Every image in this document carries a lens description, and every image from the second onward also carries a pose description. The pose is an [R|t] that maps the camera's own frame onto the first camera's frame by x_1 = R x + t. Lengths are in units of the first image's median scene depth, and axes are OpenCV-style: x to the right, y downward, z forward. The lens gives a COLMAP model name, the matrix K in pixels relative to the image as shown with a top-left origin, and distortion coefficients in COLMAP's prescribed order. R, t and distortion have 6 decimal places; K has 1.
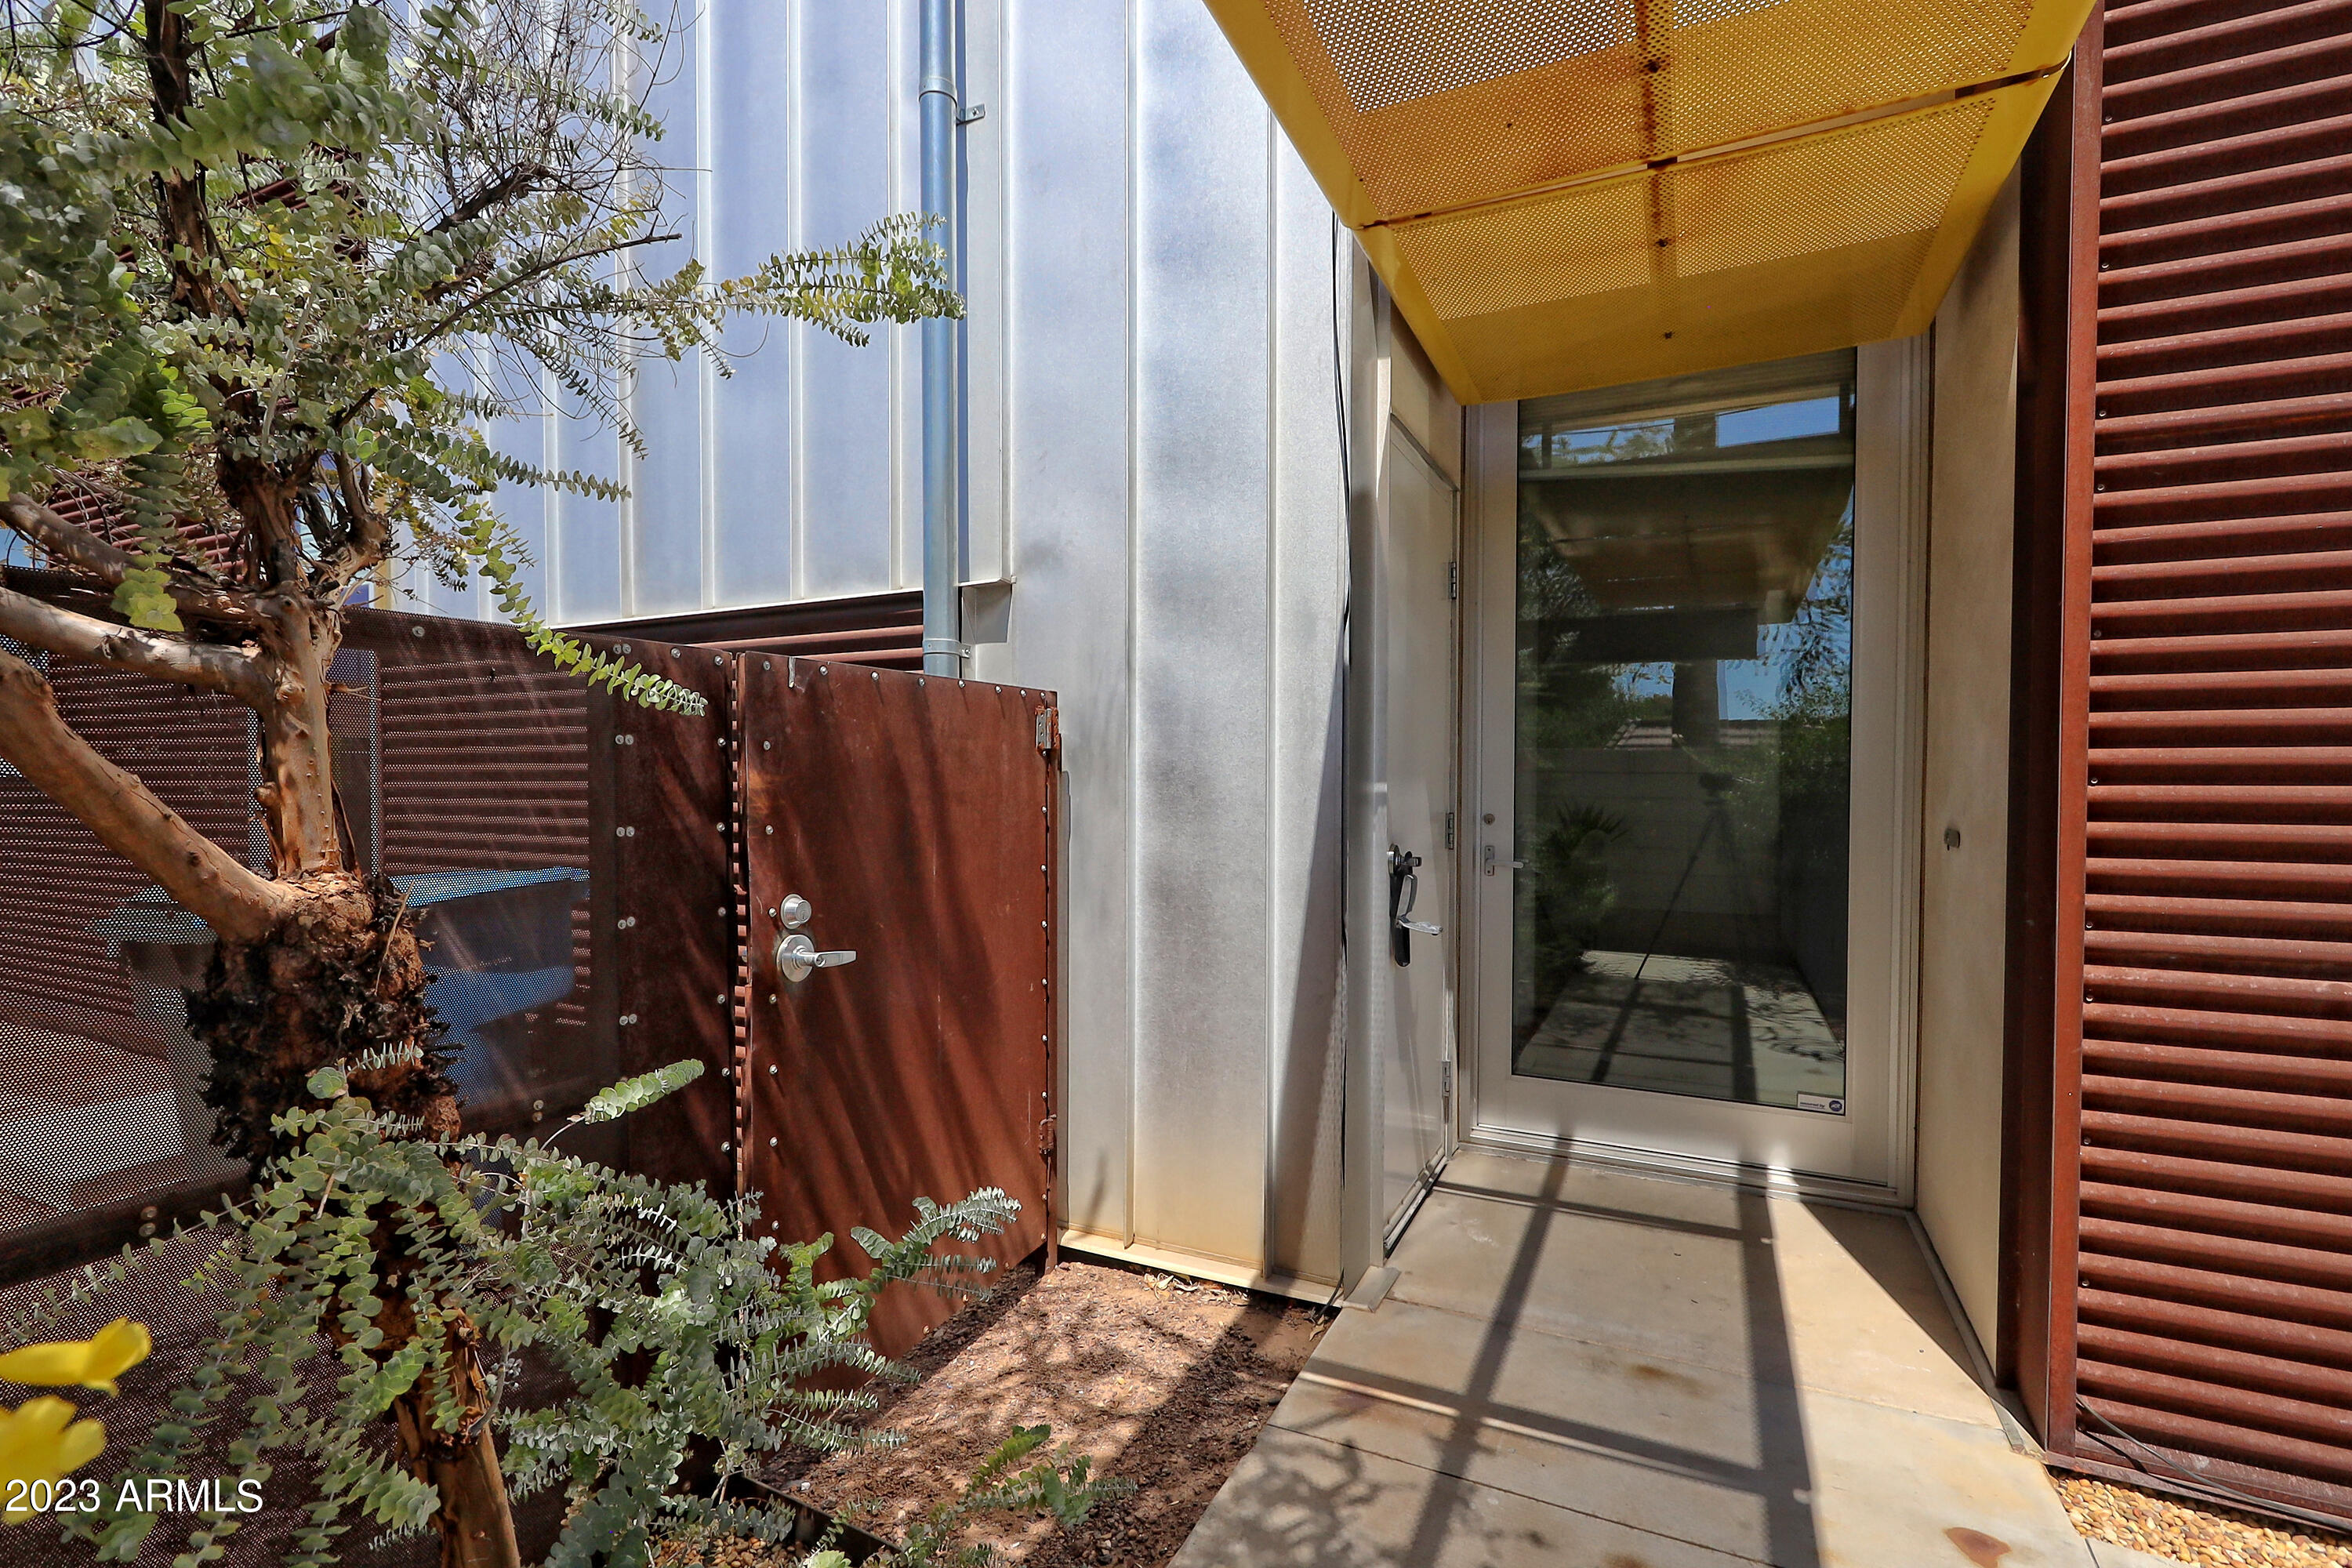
lens RADIAL K [[1114.1, 0, 1176.0], [0, 1114.1, 784.0], [0, 0, 1]] dist [-0.000973, -0.001456]
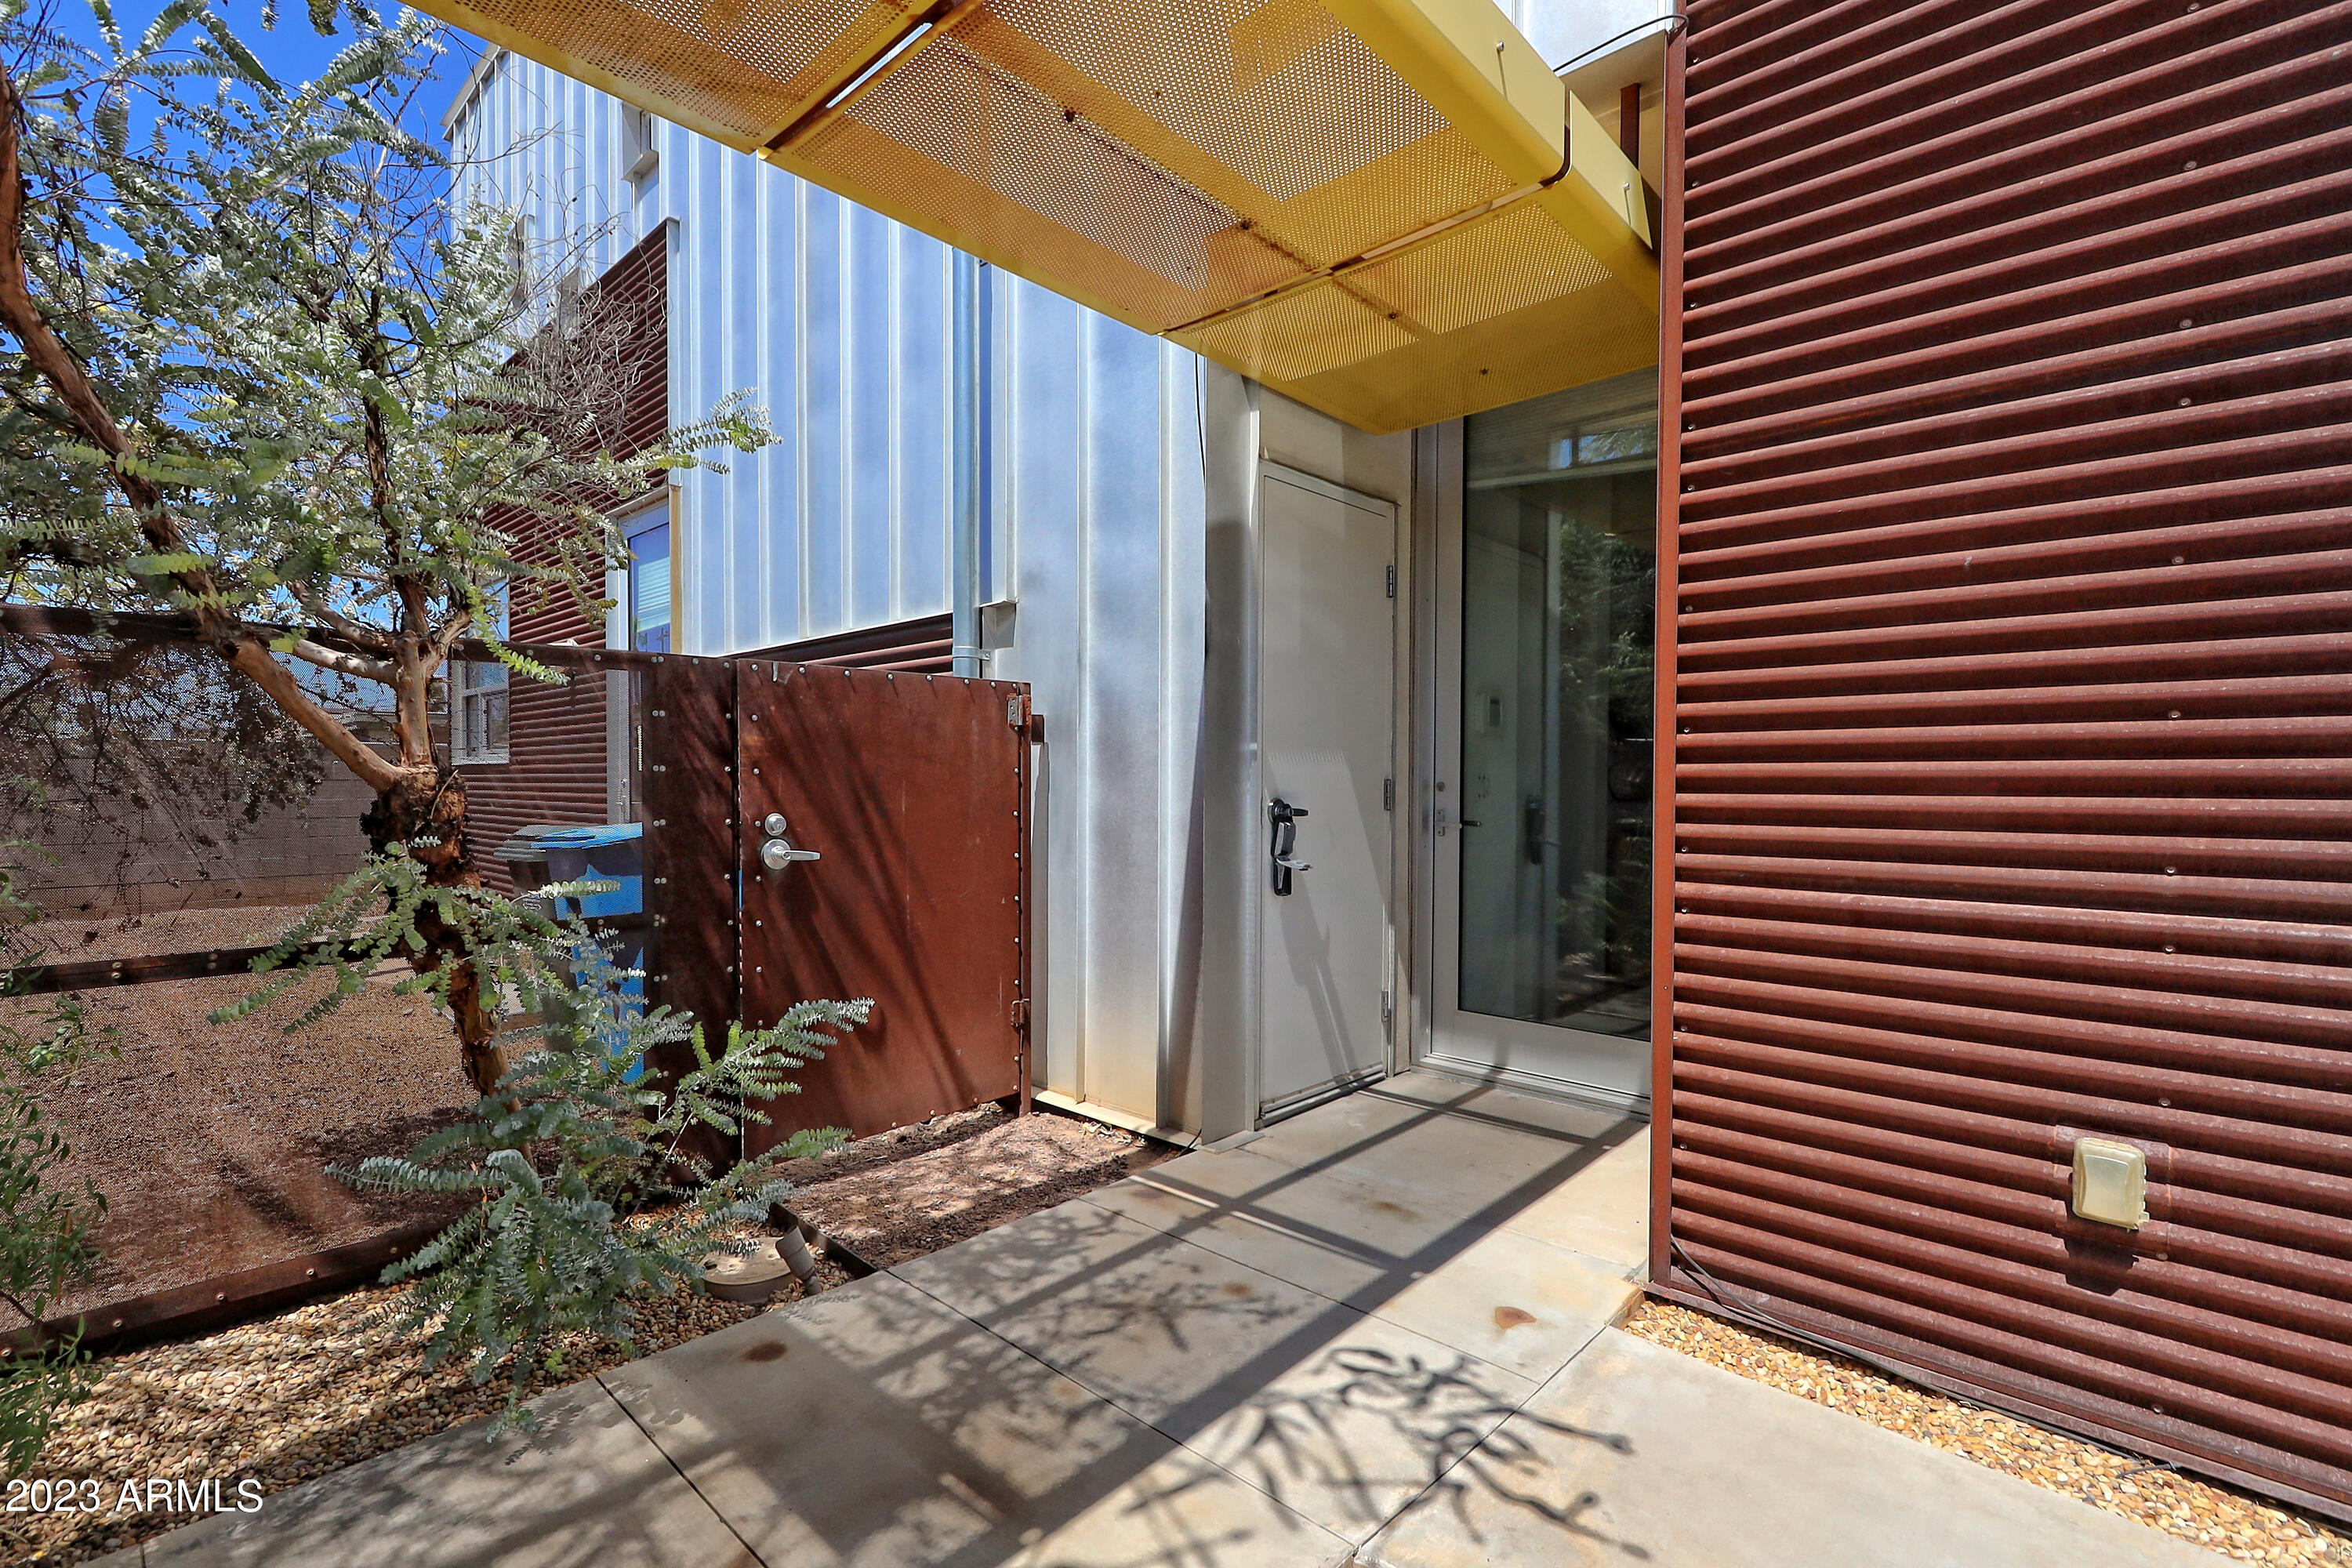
lens RADIAL K [[1114.1, 0, 1176.0], [0, 1114.1, 784.0], [0, 0, 1]] dist [-0.000973, -0.001456]
pose [[0.954970, 0.001605, -0.296698, 0.475338], [-0.002940, 0.999987, -0.004056, 0.045247], [0.296688, 0.004746, 0.954963, -0.234767]]
